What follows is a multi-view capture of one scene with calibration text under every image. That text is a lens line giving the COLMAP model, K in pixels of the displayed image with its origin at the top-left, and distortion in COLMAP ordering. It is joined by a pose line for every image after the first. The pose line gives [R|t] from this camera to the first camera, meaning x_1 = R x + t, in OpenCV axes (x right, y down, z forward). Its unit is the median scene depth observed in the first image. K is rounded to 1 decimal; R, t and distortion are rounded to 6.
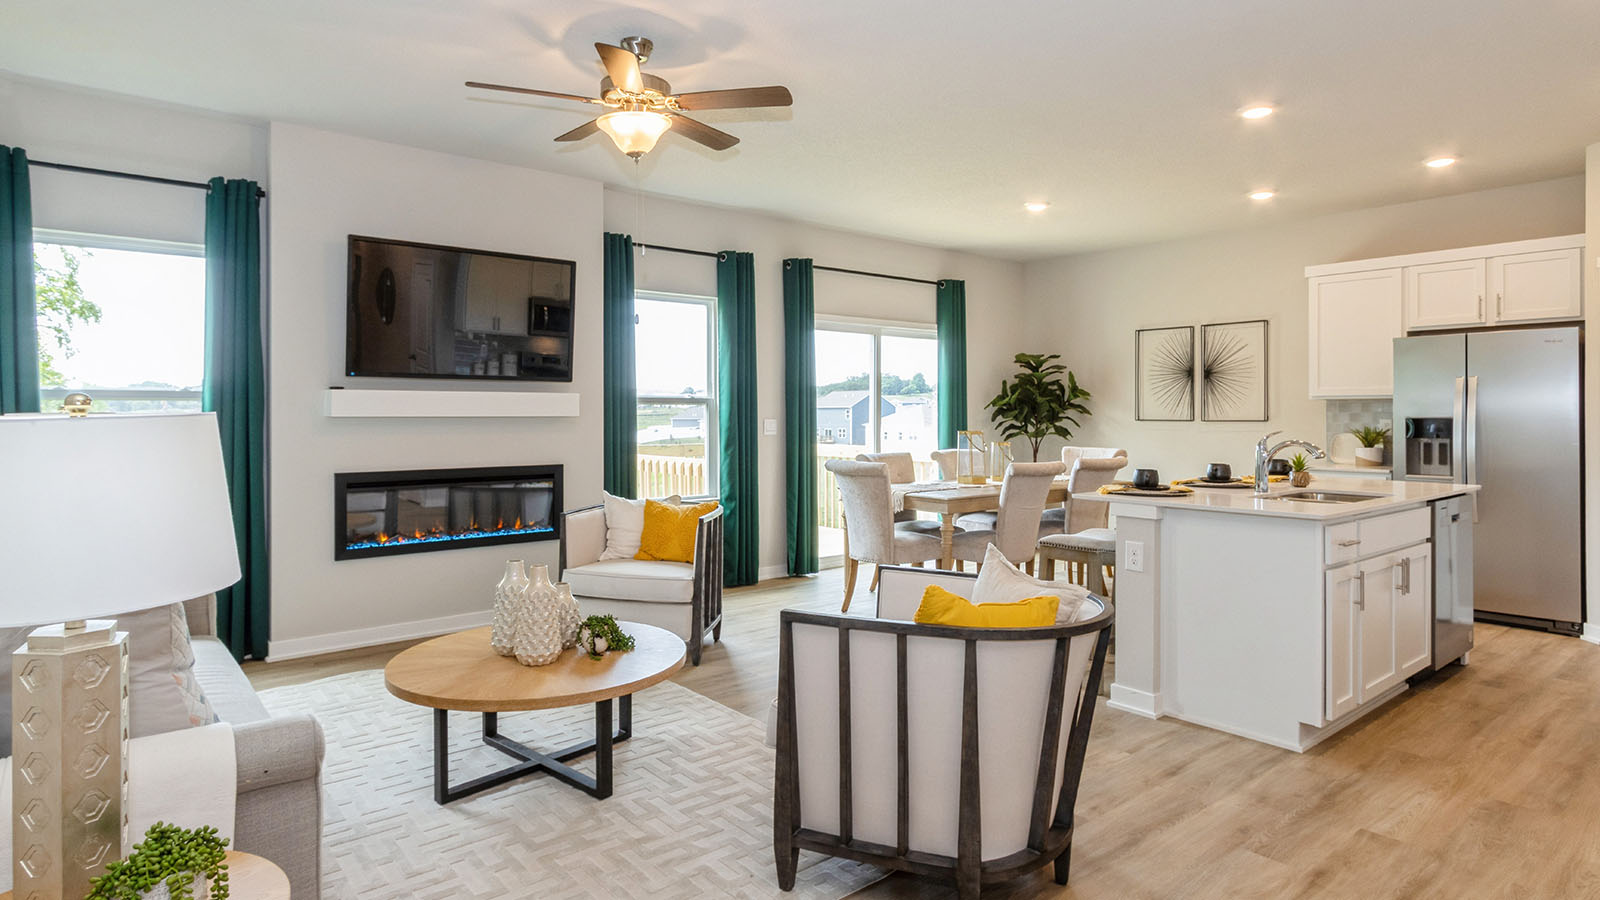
lens RADIAL K [[887.1, 0, 774.5], [0, 887.1, 407.0], [0, 0, 1]] dist [-0.000513, -0.000621]
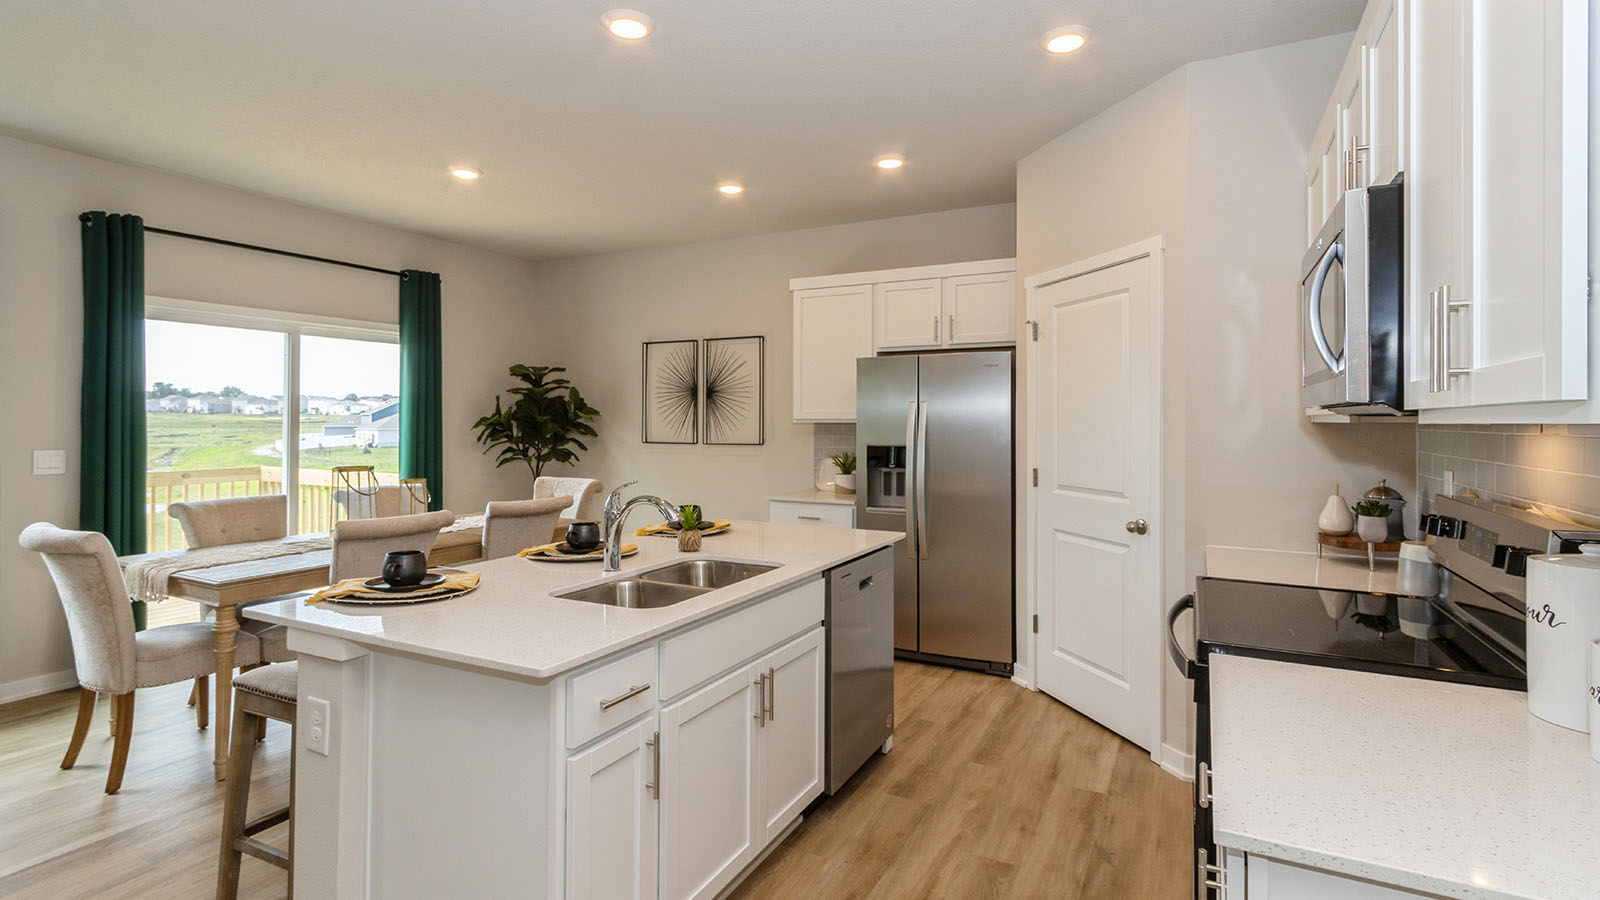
lens RADIAL K [[779.3, 0, 801.5], [0, 779.3, 409.5], [0, 0, 1]] dist [0.000007, -0.000096]
pose [[0.915581, 0.008308, 0.402049, 0.273066], [-0.005336, 0.999950, -0.008513, -0.014641], [-0.402099, 0.005649, 0.915579, 0.242474]]
